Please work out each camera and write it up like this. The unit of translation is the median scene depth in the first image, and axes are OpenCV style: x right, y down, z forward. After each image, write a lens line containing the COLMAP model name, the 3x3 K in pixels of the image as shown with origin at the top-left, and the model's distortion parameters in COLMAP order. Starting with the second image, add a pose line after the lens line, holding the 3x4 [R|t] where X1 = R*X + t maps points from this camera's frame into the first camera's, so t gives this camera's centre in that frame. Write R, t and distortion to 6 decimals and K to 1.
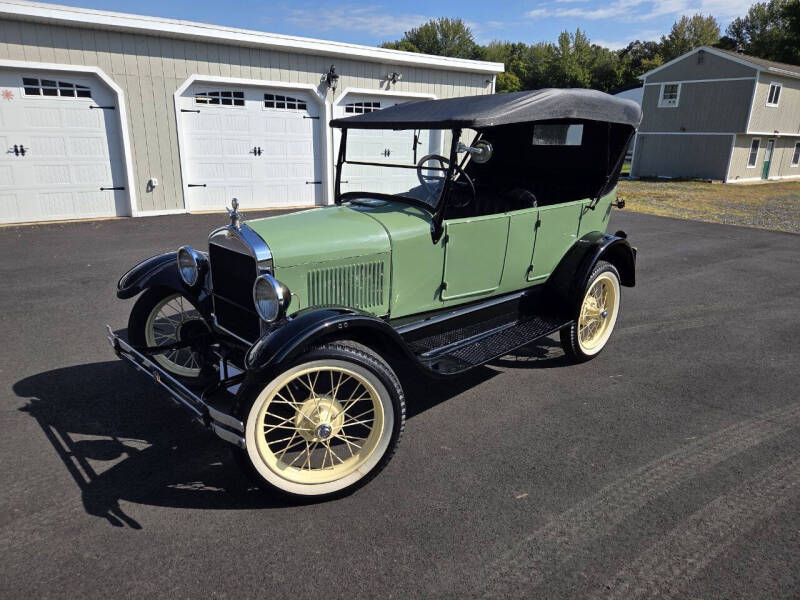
lens RADIAL K [[536.8, 0, 398.4], [0, 536.8, 295.9], [0, 0, 1]] dist [0.065535, -0.056234]
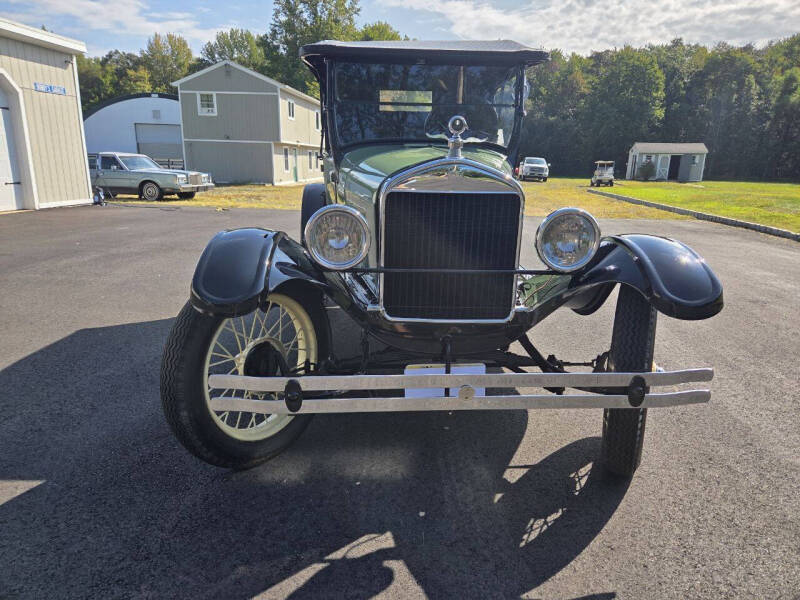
lens RADIAL K [[536.8, 0, 405.9], [0, 536.8, 299.1], [0, 0, 1]] dist [0.065535, -0.056234]
pose [[0.654149, -0.198226, 0.729928, -0.218495], [0.212127, 0.974397, 0.074511, -0.004193], [-0.726010, 0.106096, 0.679451, 0.145702]]
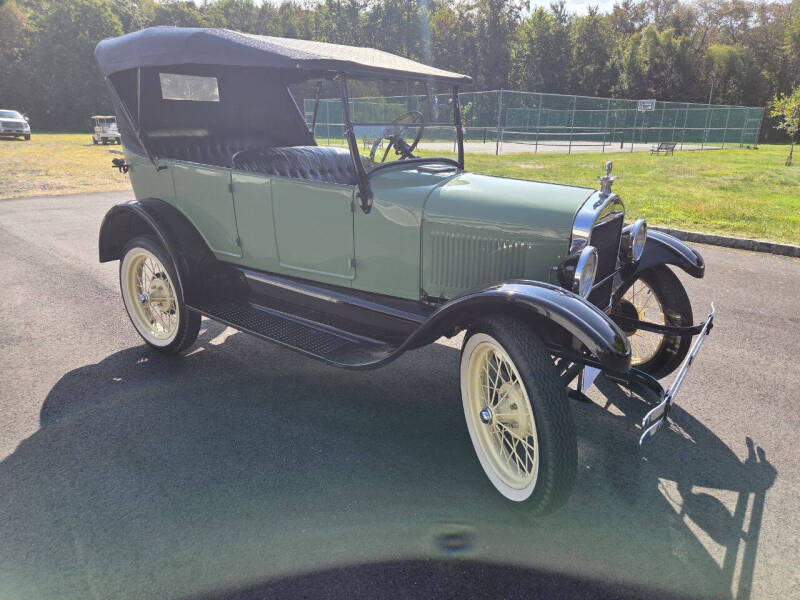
lens RADIAL K [[536.8, 0, 399.1], [0, 536.8, 299.5], [0, 0, 1]] dist [0.065535, -0.056234]
pose [[-0.164240, -0.335586, 0.927581, -0.278671], [0.264801, 0.890836, 0.369178, -0.097111], [-0.950214, 0.306258, -0.057447, 0.351868]]
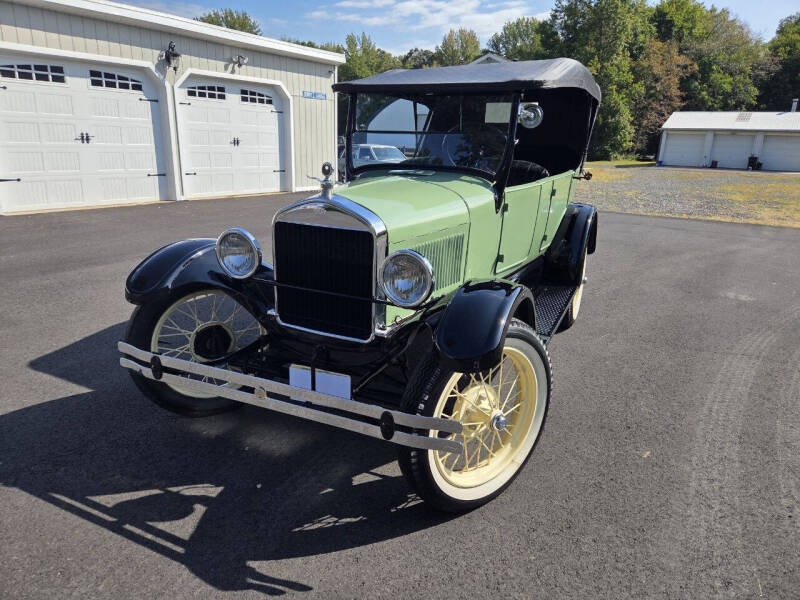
lens RADIAL K [[536.8, 0, 400.4], [0, 536.8, 288.1], [0, 0, 1]] dist [0.065535, -0.056234]
pose [[0.933465, -0.091318, 0.346848, -0.121348], [0.094795, 0.995472, 0.006967, 0.003262], [-0.345914, 0.026376, 0.937895, 0.049053]]
